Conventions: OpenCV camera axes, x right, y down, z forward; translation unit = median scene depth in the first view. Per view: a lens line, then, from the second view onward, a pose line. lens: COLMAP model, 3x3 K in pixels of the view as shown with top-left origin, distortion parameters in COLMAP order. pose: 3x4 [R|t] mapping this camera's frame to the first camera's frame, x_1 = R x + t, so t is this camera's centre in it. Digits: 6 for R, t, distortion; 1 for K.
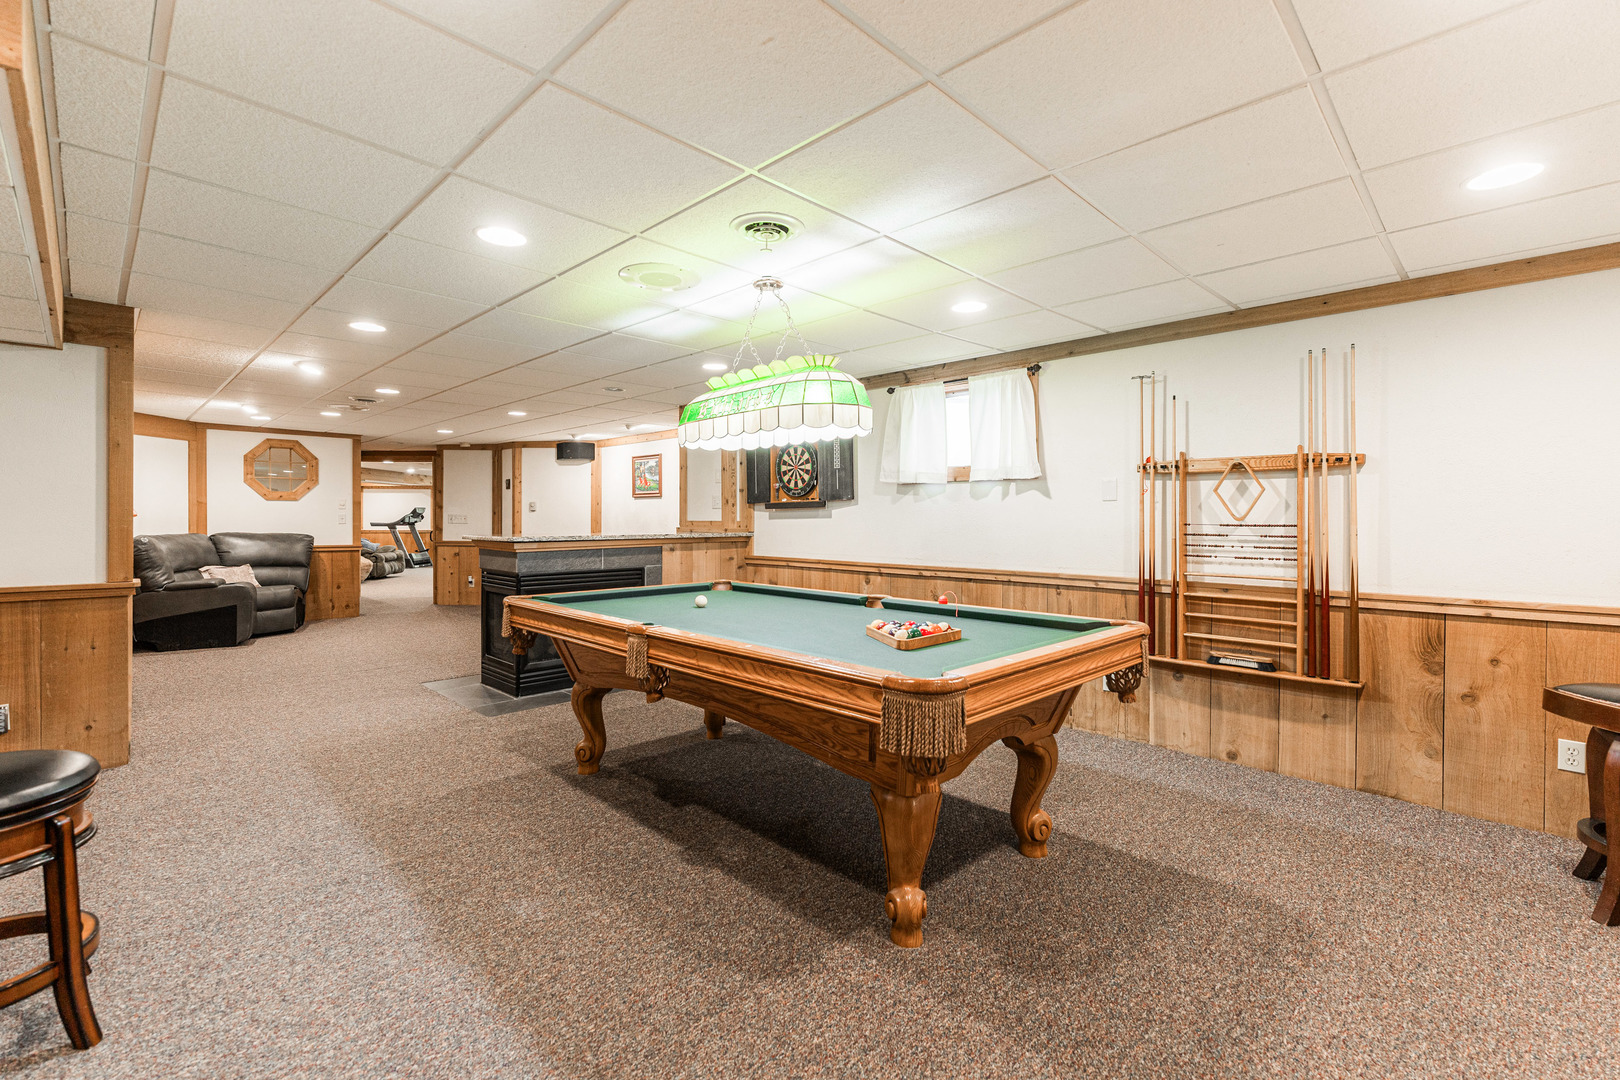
lens RADIAL K [[722.0, 0, 810.8], [0, 722.0, 524.7], [0, 0, 1]] dist [0.001925, -0.000667]
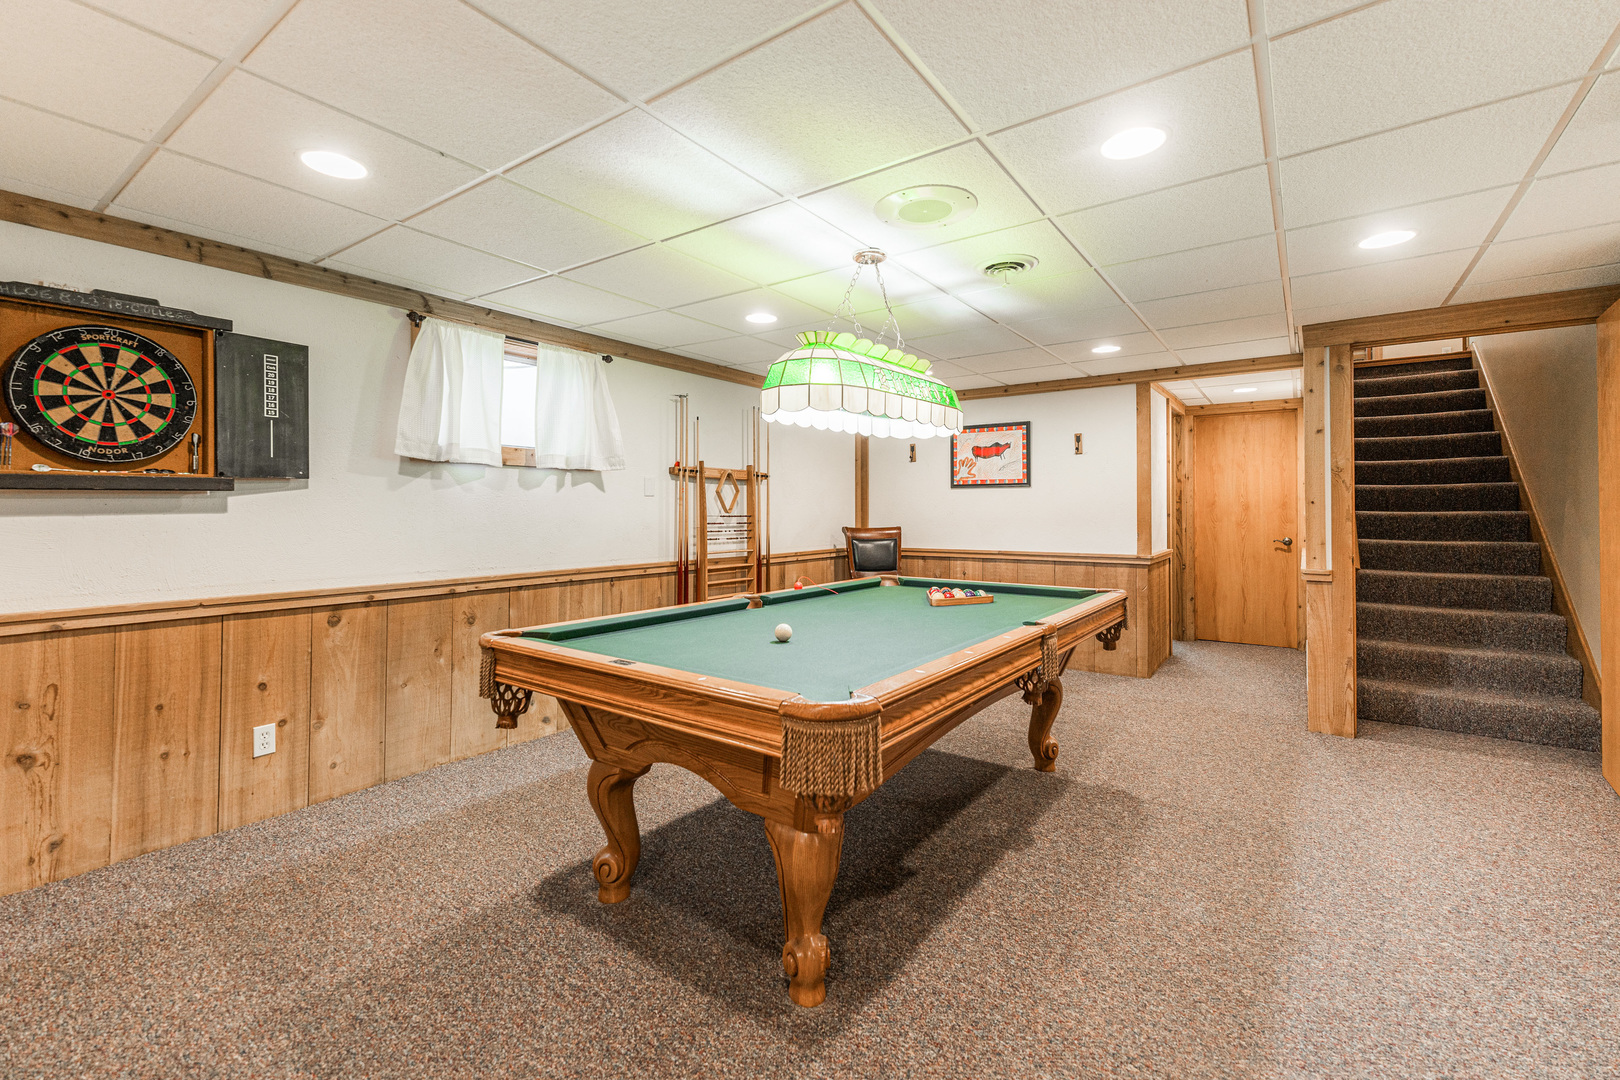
lens RADIAL K [[660.8, 0, 839.1], [0, 660.8, 509.4], [0, 0, 1]] dist [0.004328, -0.000285]
pose [[-0.157764, 0.000596, 0.987477, -0.700744], [0.009855, 0.999951, 0.000970, -0.010935], [-0.987428, 0.009884, -0.157763, 0.931712]]
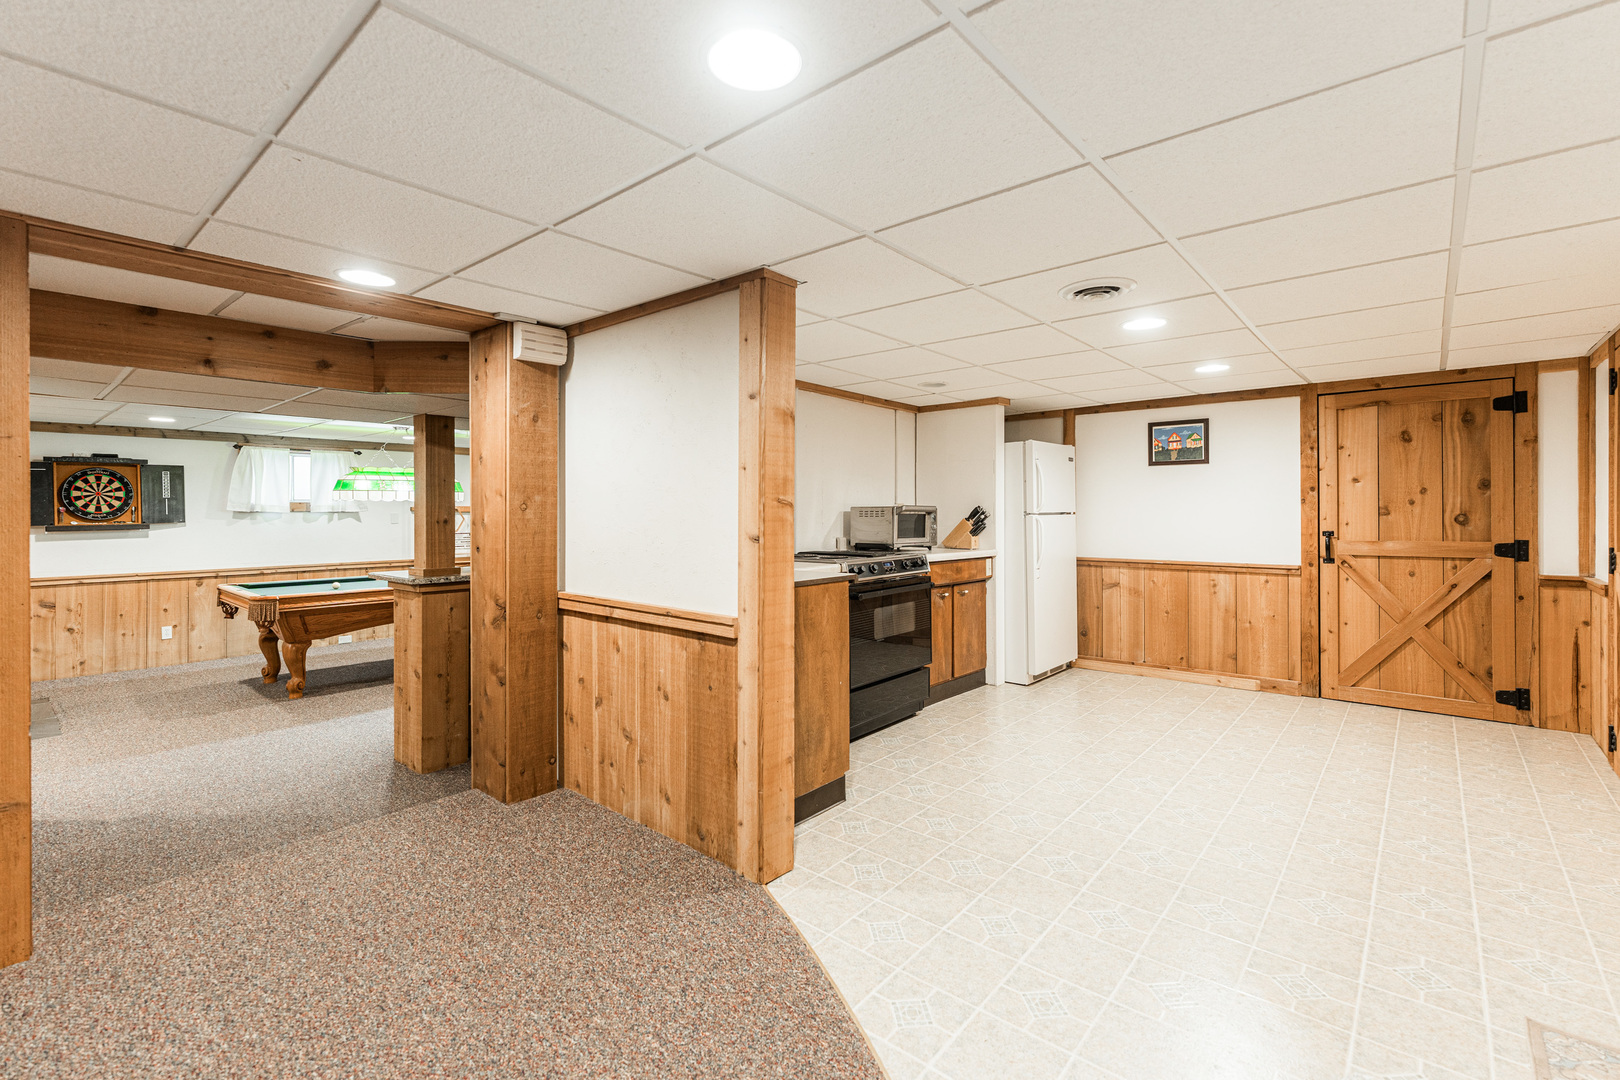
lens RADIAL K [[660.8, 0, 812.4], [0, 660.8, 520.6], [0, 0, 1]] dist [0.004328, -0.000285]
pose [[-0.076145, -0.013665, 0.997003, -1.664366], [0.010630, 0.999838, 0.014516, -0.060147], [-0.997040, 0.011704, -0.075988, -0.040978]]
